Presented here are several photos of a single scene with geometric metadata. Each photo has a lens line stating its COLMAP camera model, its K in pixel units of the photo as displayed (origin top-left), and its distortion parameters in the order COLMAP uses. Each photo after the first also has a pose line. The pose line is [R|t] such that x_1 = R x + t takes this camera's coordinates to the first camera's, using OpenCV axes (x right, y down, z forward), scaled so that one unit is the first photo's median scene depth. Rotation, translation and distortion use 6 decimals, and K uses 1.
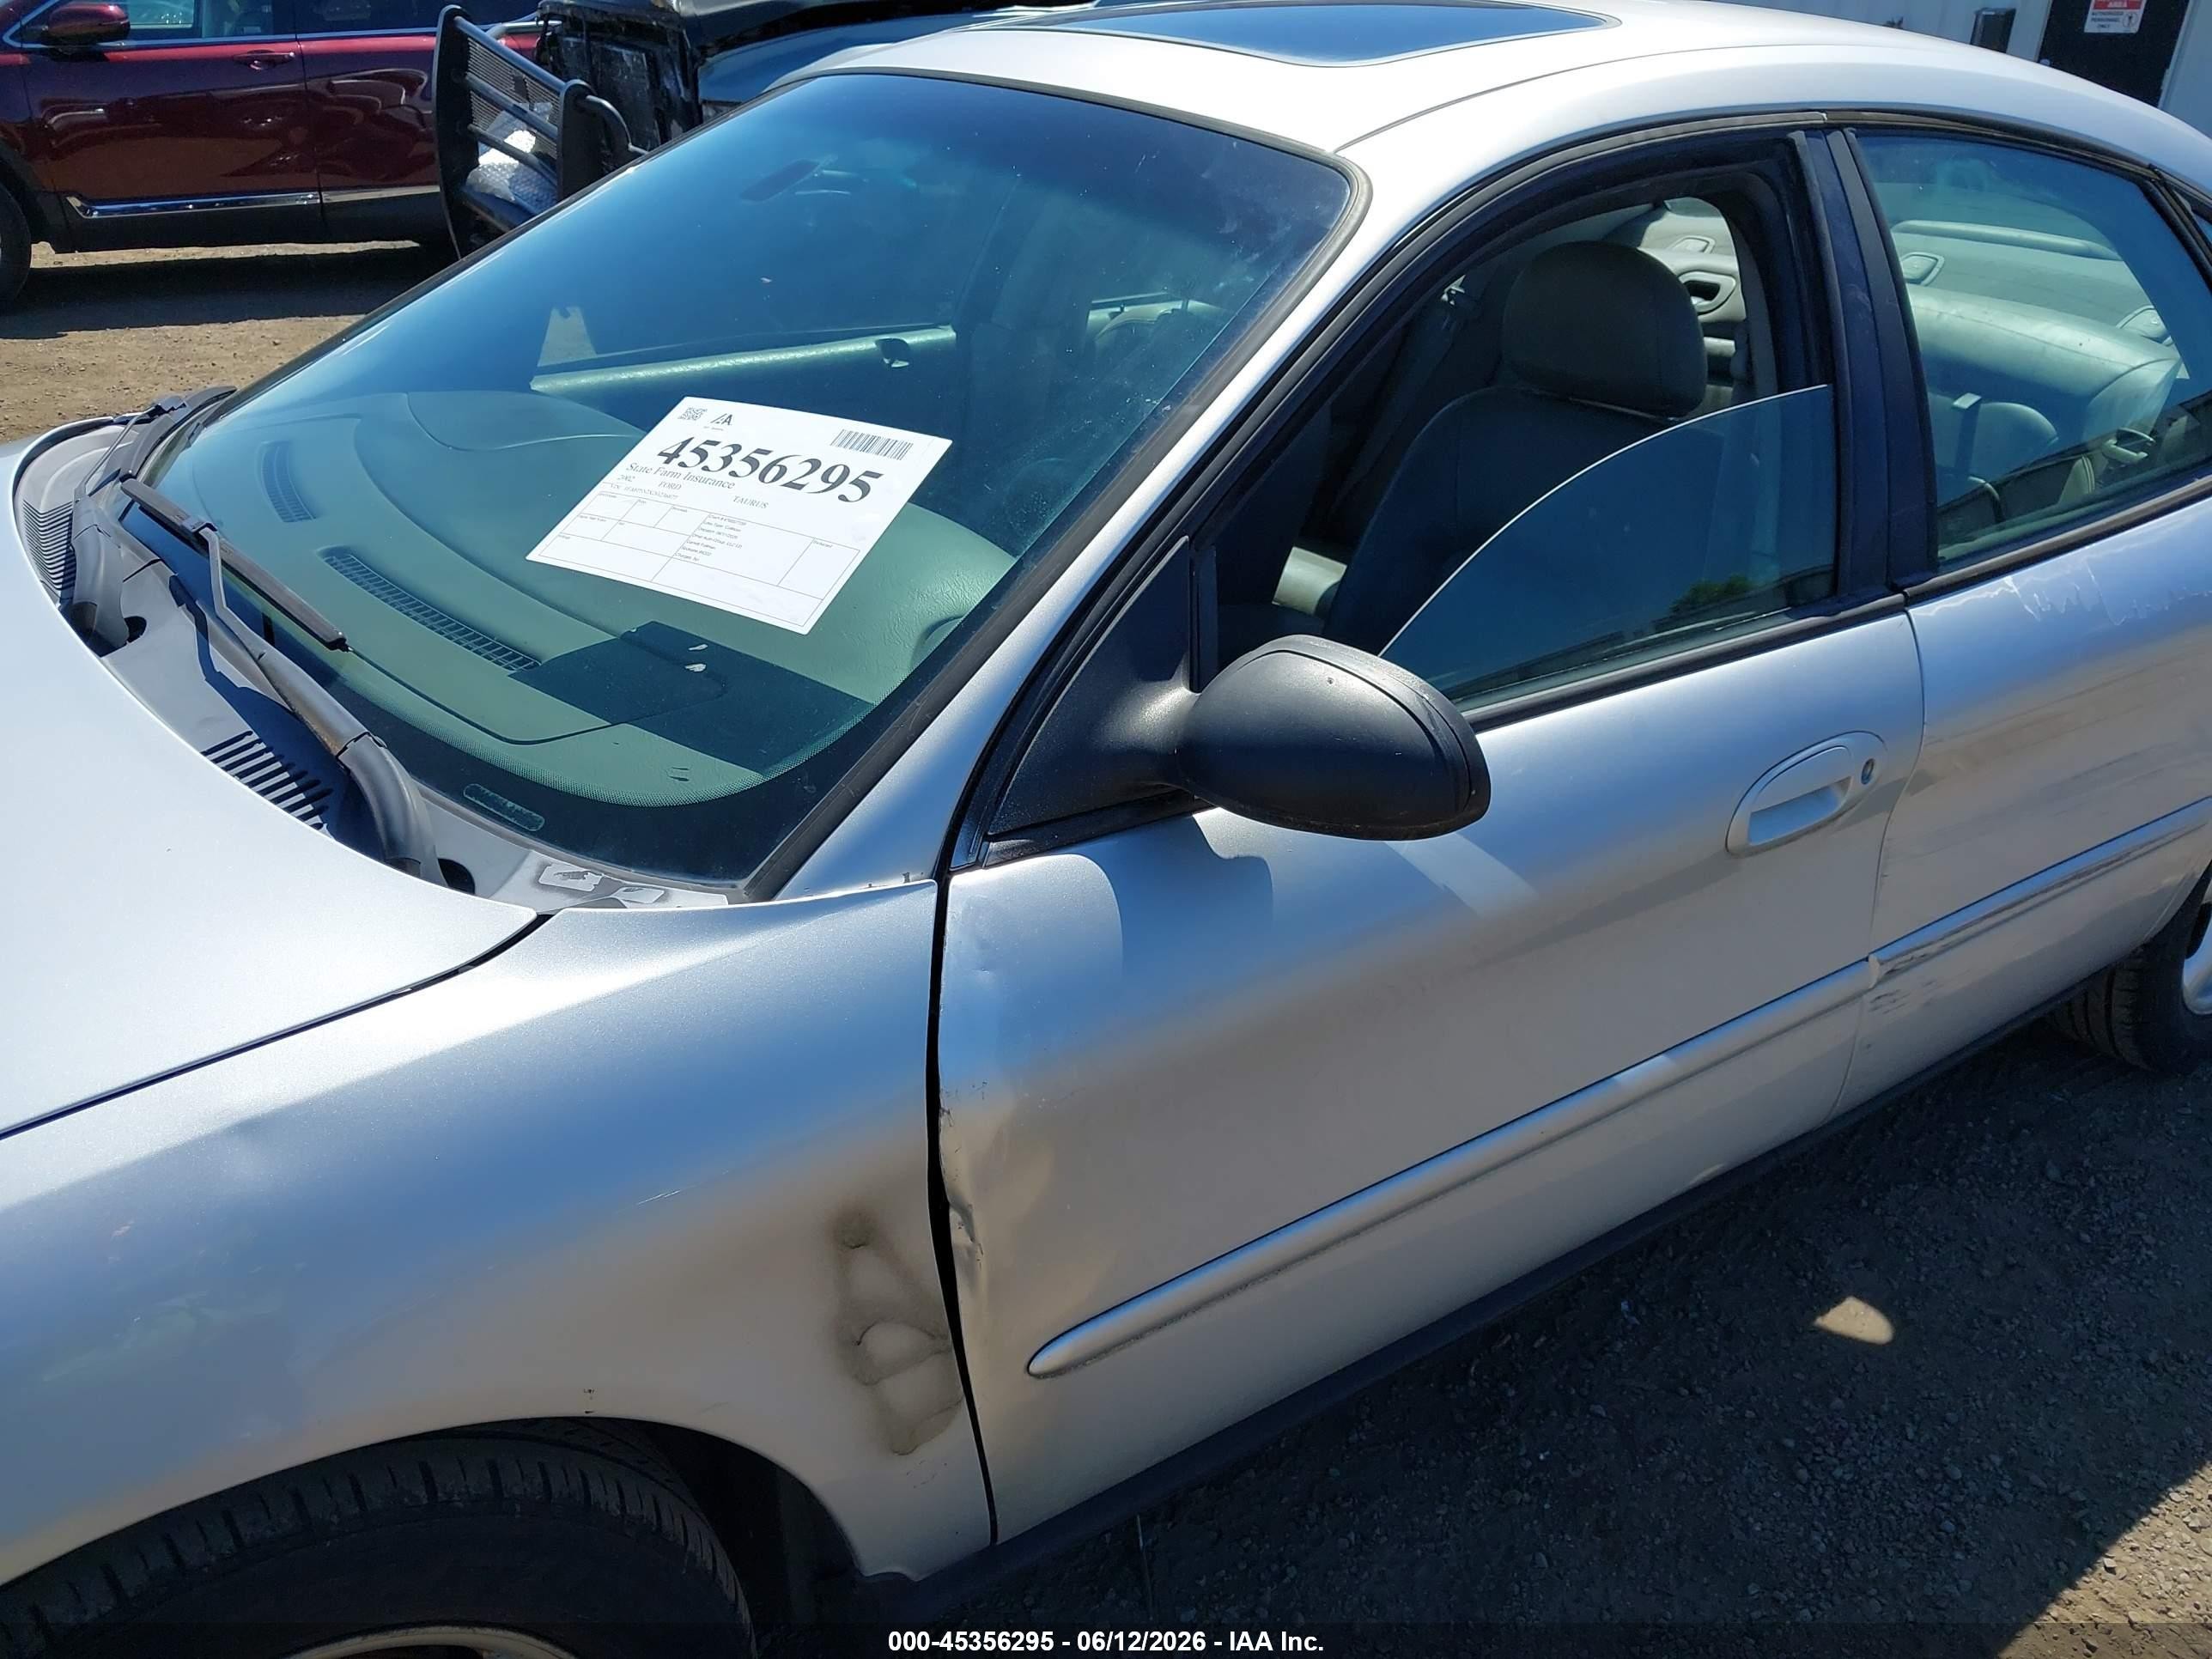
lens RADIAL K [[1785.2, 0, 1118.8], [0, 1785.2, 818.6], [0, 0, 1]] dist [-0.026926, 0.051845]
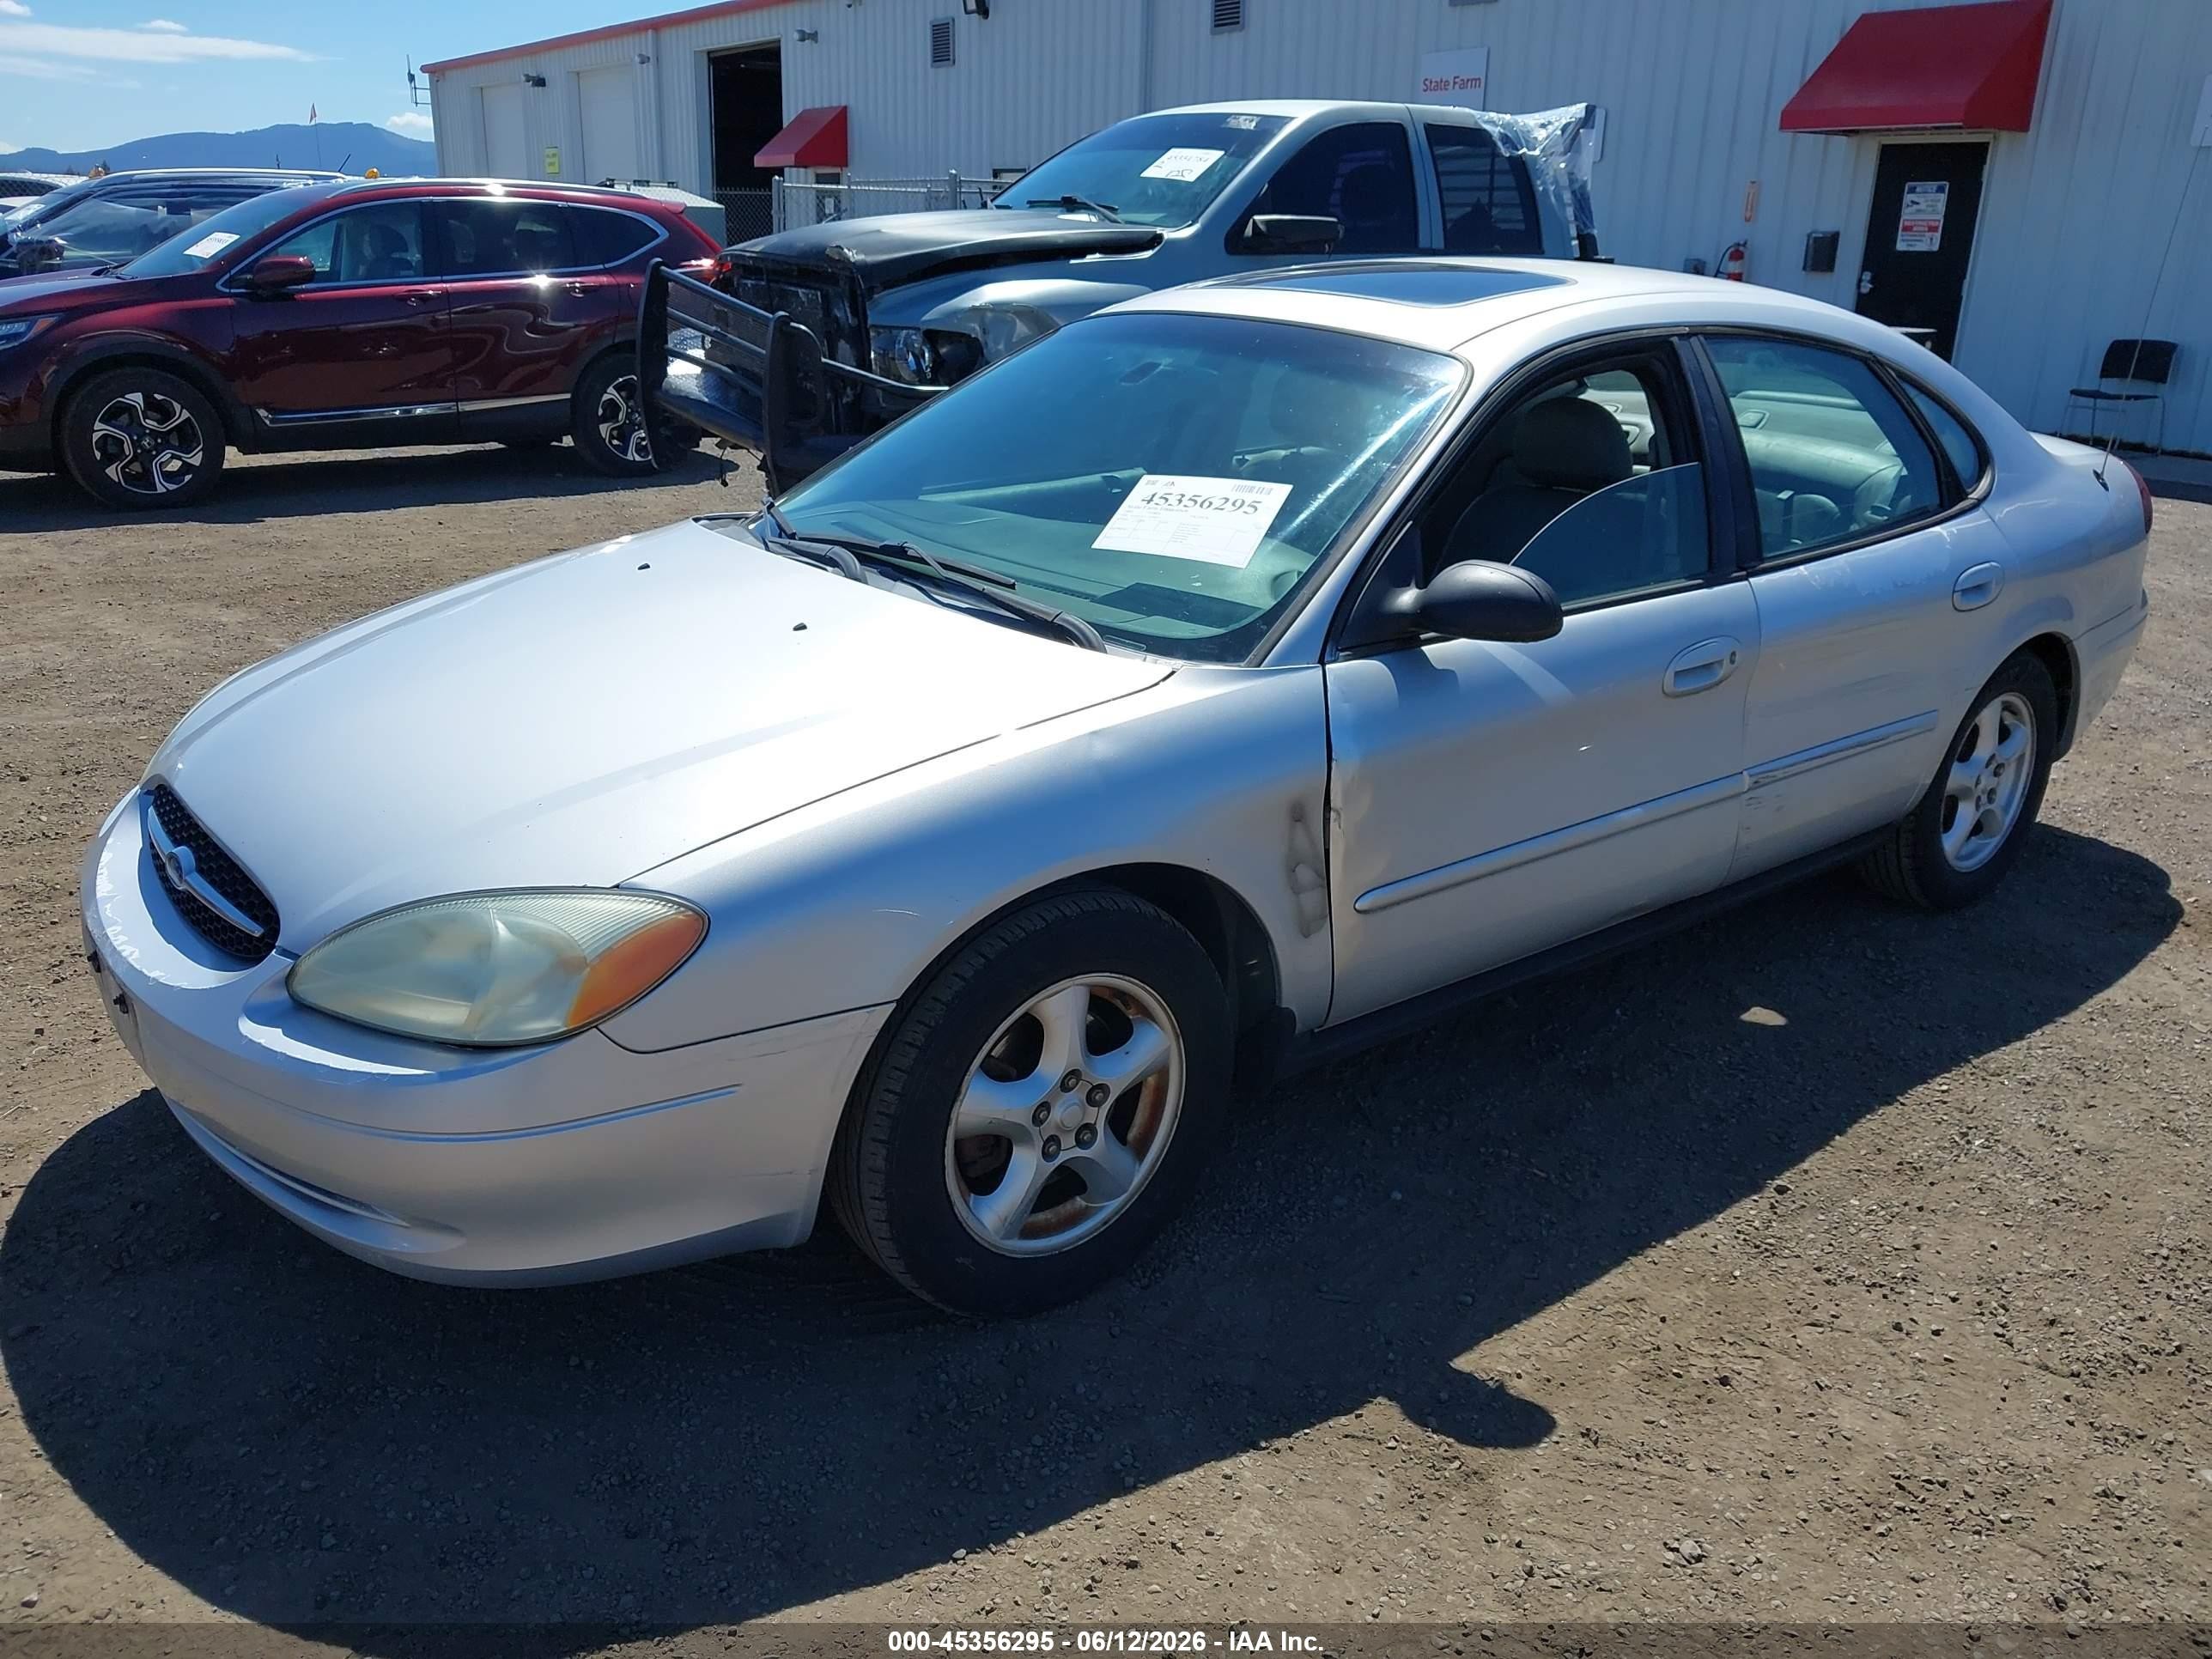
lens RADIAL K [[1733.7, 0, 1112.6], [0, 1733.7, 830.4], [0, 0, 1]] dist [0.003576, -0.000259]
pose [[0.998920, -0.027257, 0.037628, -0.301513], [0.030646, 0.995229, -0.092633, 0.291205], [-0.034924, 0.093686, 0.994989, -0.773479]]
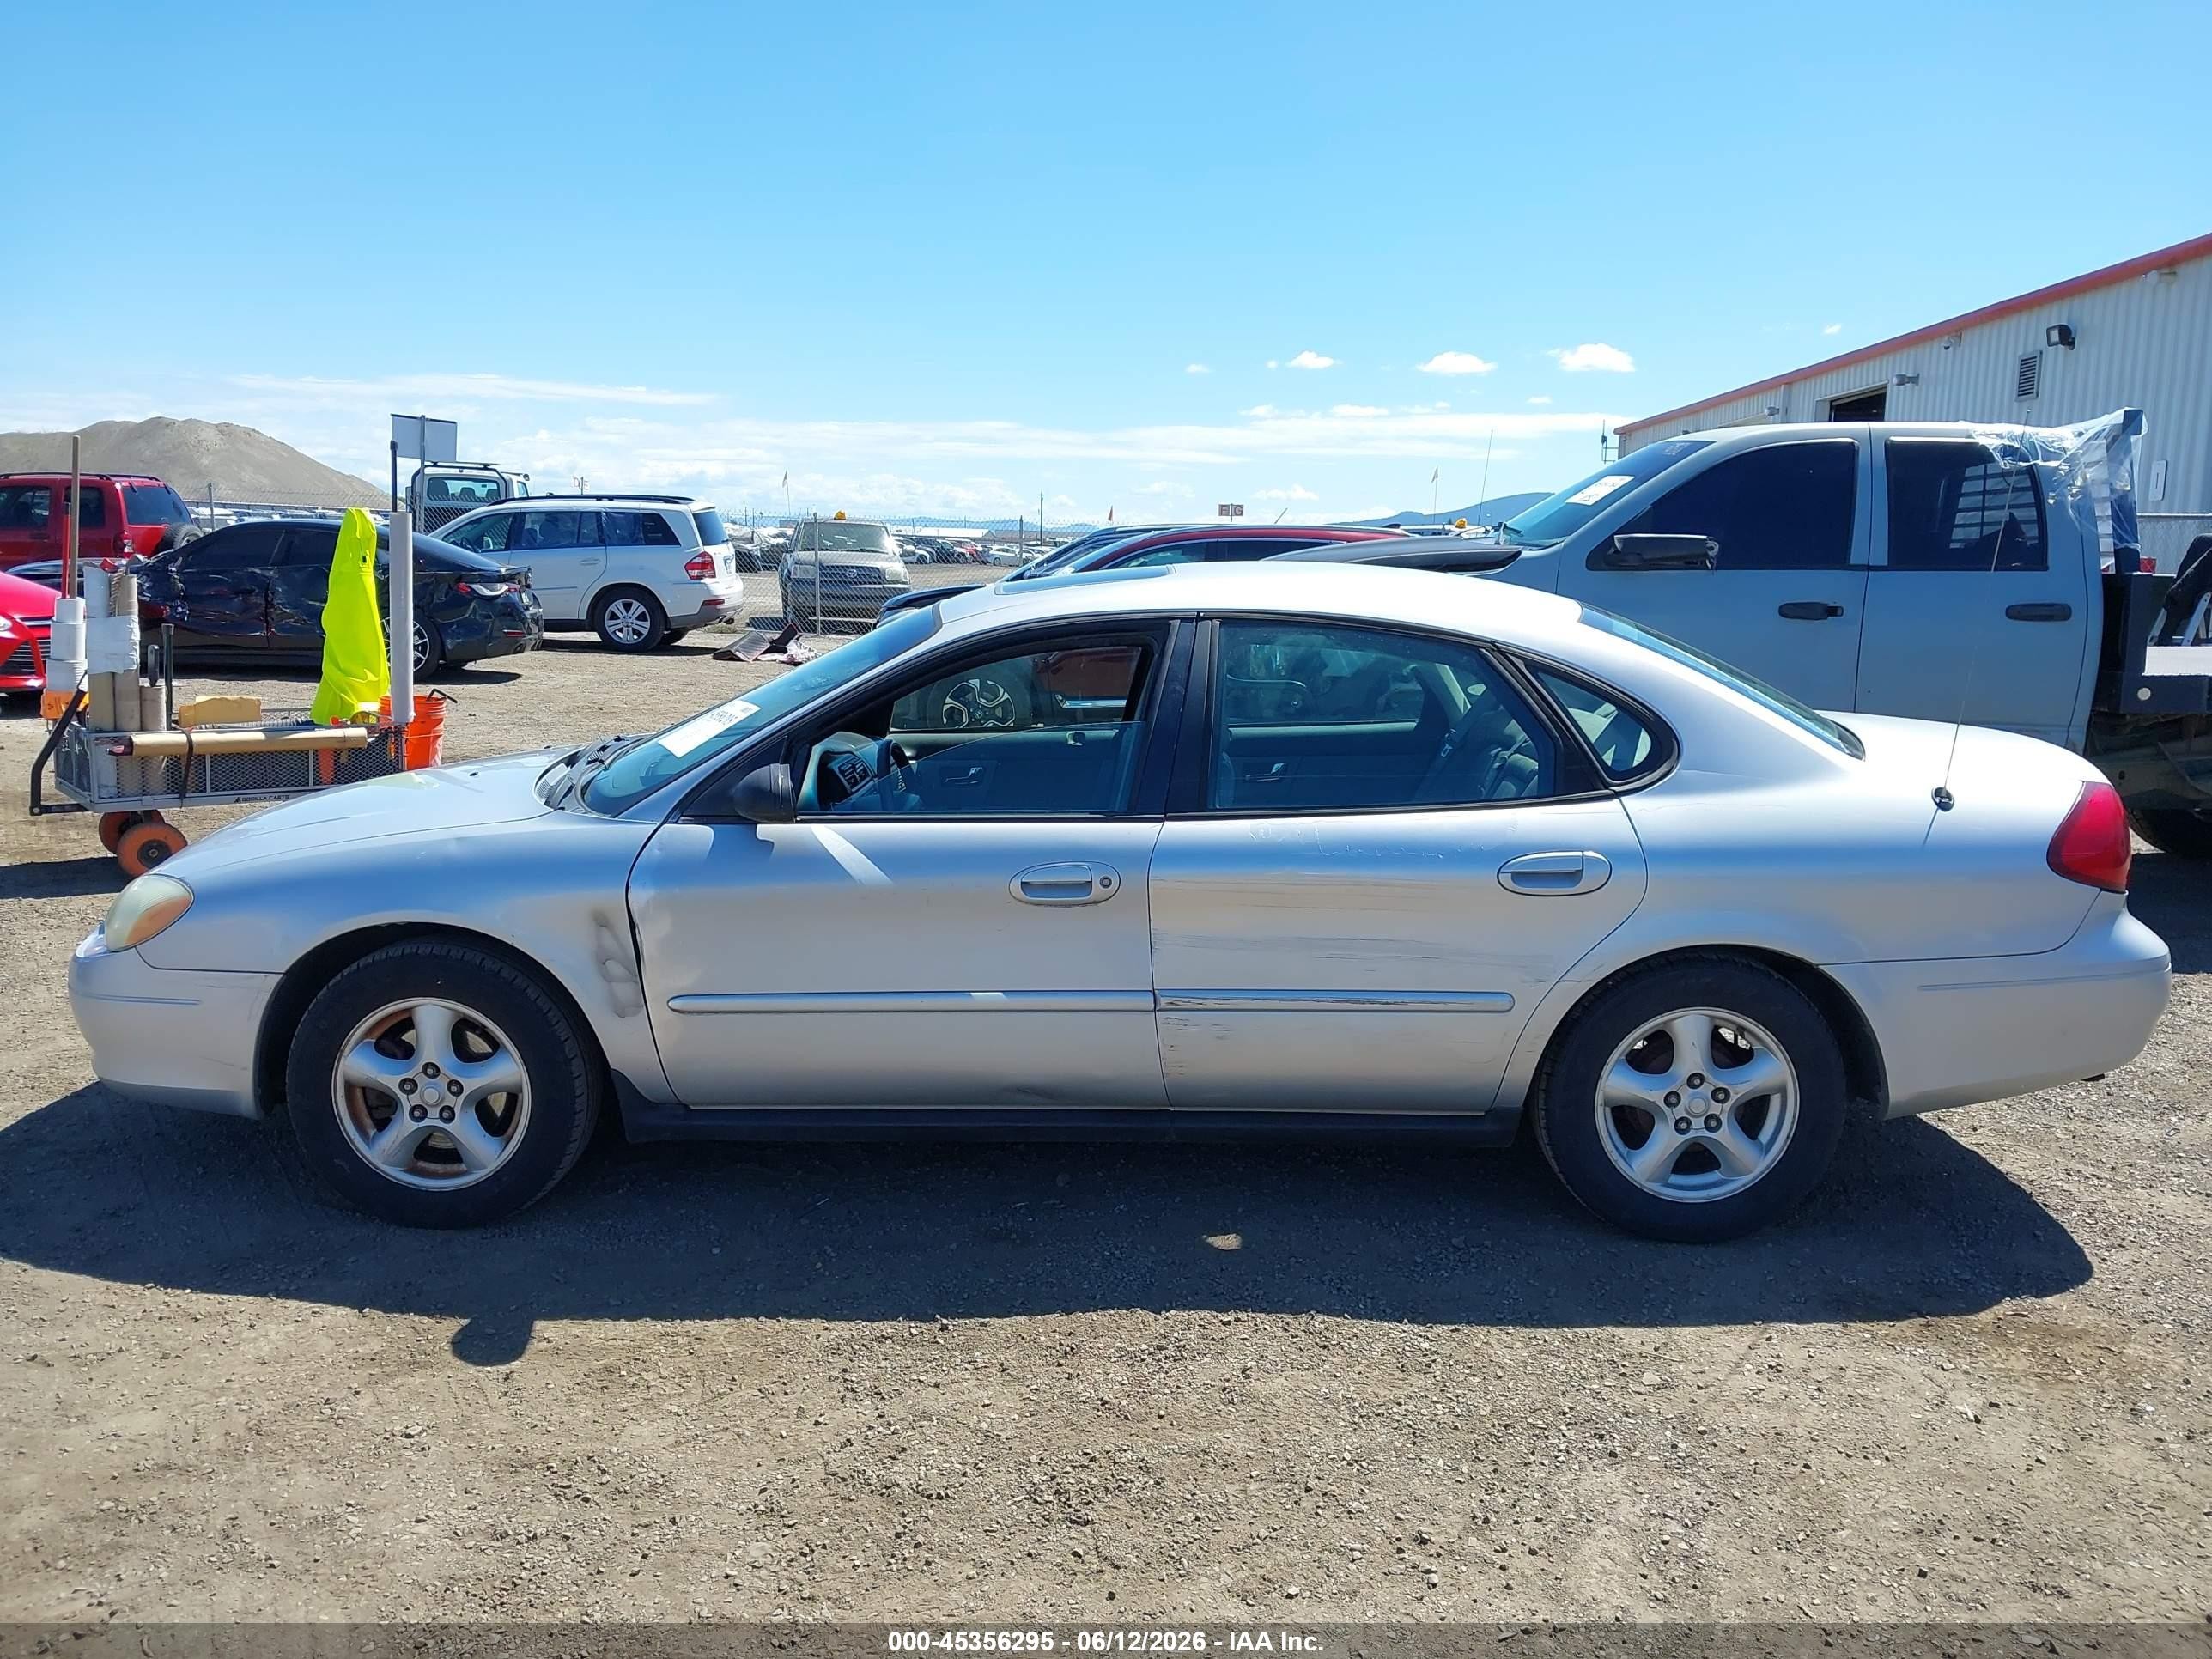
lens RADIAL K [[1746.1, 0, 1101.7], [0, 1746.1, 746.6], [0, 0, 1]] dist [0.002015, 0.003123]
pose [[0.803551, 0.036615, -0.594109, 1.602627], [-0.227815, 0.941029, -0.250132, 0.337131], [0.549915, 0.336340, 0.764506, -0.685252]]
